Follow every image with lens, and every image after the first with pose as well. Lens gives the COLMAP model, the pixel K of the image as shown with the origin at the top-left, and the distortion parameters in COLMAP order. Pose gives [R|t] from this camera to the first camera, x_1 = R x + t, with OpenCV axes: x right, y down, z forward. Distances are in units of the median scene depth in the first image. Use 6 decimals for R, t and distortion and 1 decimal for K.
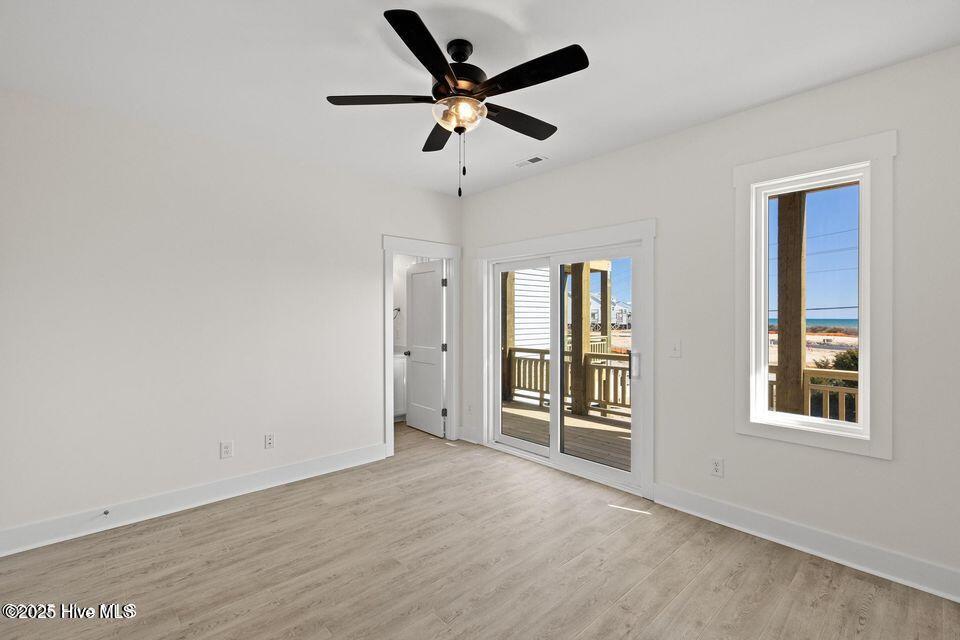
lens RADIAL K [[436.9, 0, 480.2], [0, 436.9, 315.7], [0, 0, 1]] dist [-0.000953, -0.000374]
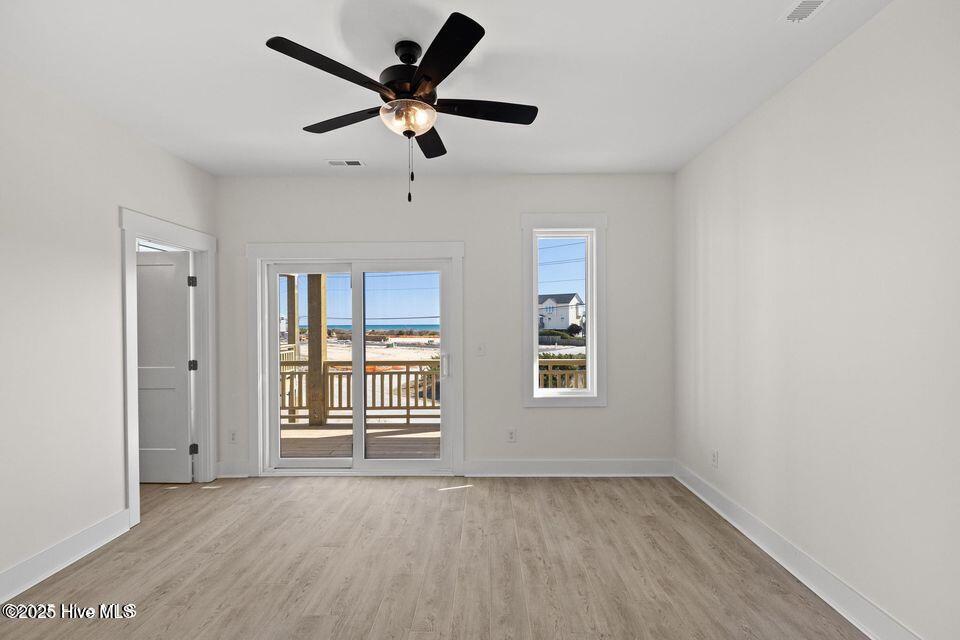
lens RADIAL K [[436.9, 0, 481.8], [0, 436.9, 324.1], [0, 0, 1]] dist [-0.000953, -0.000374]
pose [[0.669096, -0.006508, 0.743148, -0.392532], [0.004894, 0.999979, 0.004351, -0.000957], [-0.743160, 0.000726, 0.669113, 0.130815]]
